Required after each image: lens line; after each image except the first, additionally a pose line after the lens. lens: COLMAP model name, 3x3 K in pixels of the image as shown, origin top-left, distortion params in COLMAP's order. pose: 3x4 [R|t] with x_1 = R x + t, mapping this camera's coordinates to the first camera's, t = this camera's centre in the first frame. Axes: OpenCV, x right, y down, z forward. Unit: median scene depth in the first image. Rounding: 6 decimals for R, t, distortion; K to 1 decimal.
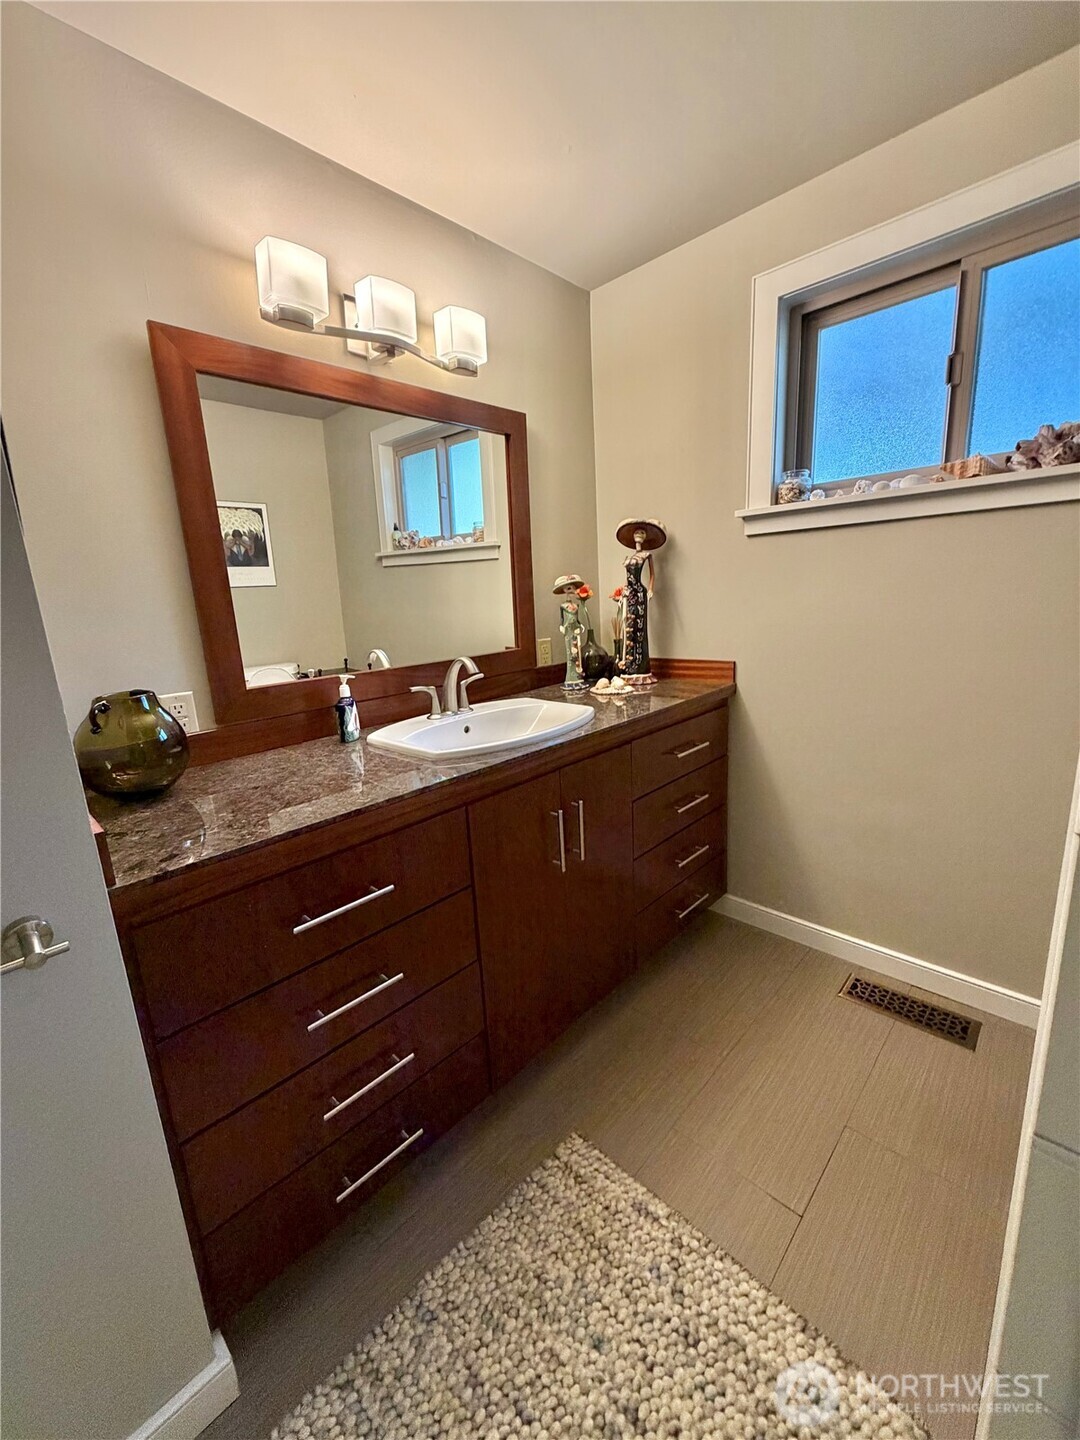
lens RADIAL K [[580.4, 0, 540.0], [0, 580.4, 720.0], [0, 0, 1]] dist [-0.000883, -0.000232]
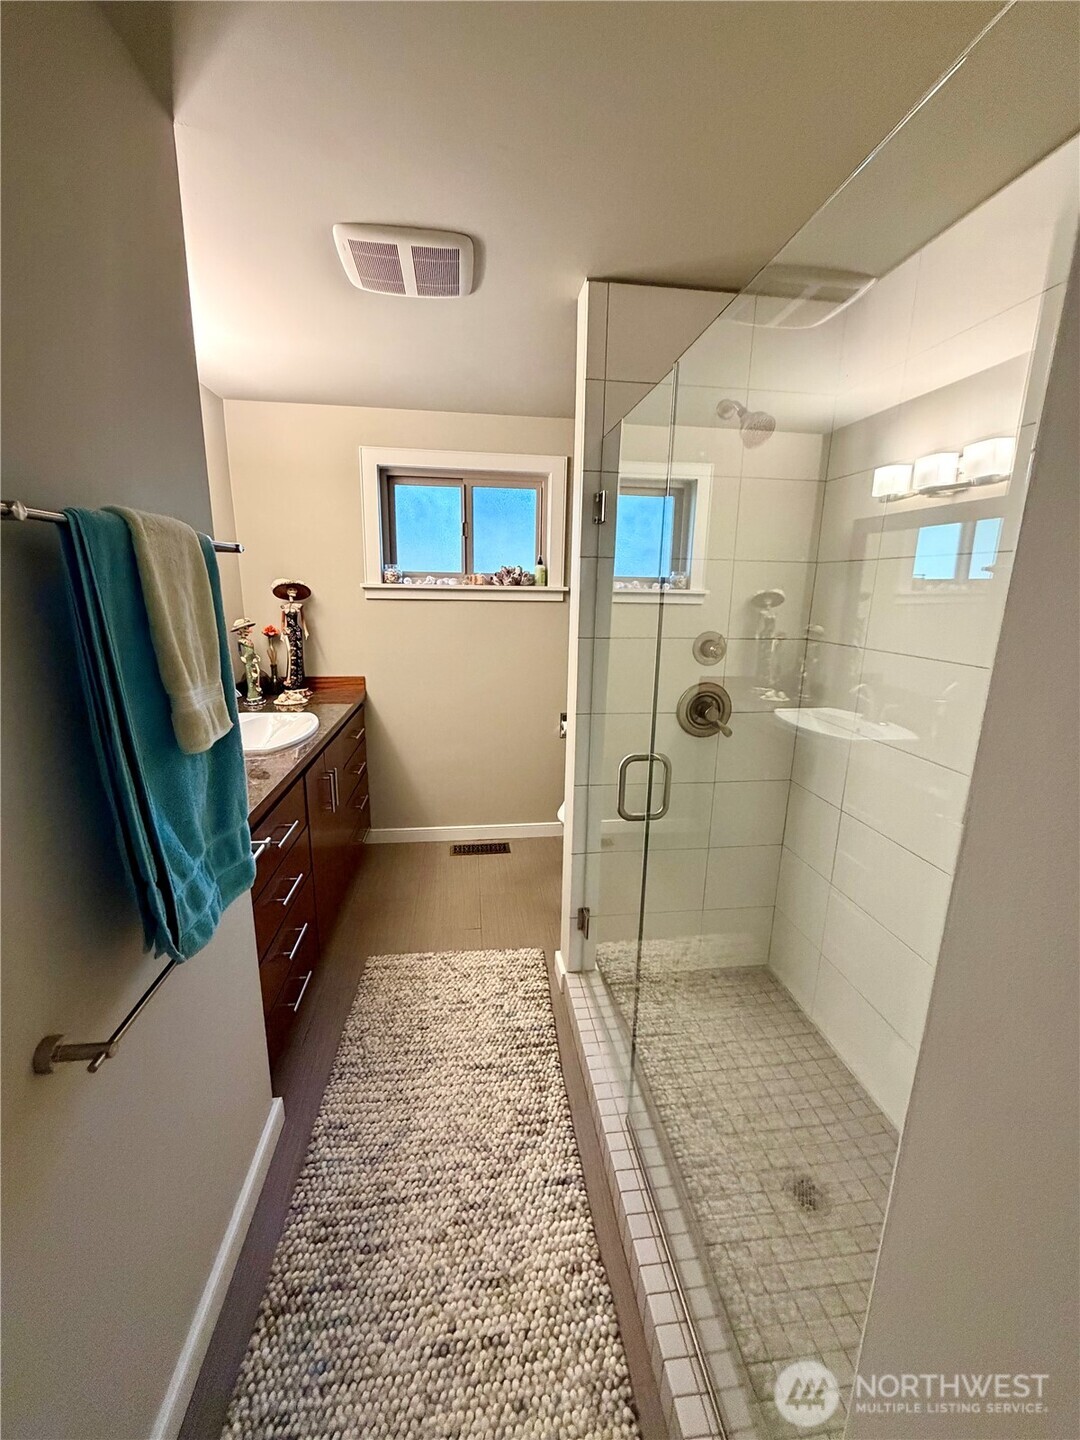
lens RADIAL K [[574.7, 0, 543.7], [0, 574.7, 715.1], [0, 0, 1]] dist [0.000737, -0.000207]
pose [[0.628833, -0.110153, 0.769698, -0.609158], [0.111117, 0.992485, 0.051255, -0.025041], [-0.769560, 0.053296, 0.636347, -0.382097]]
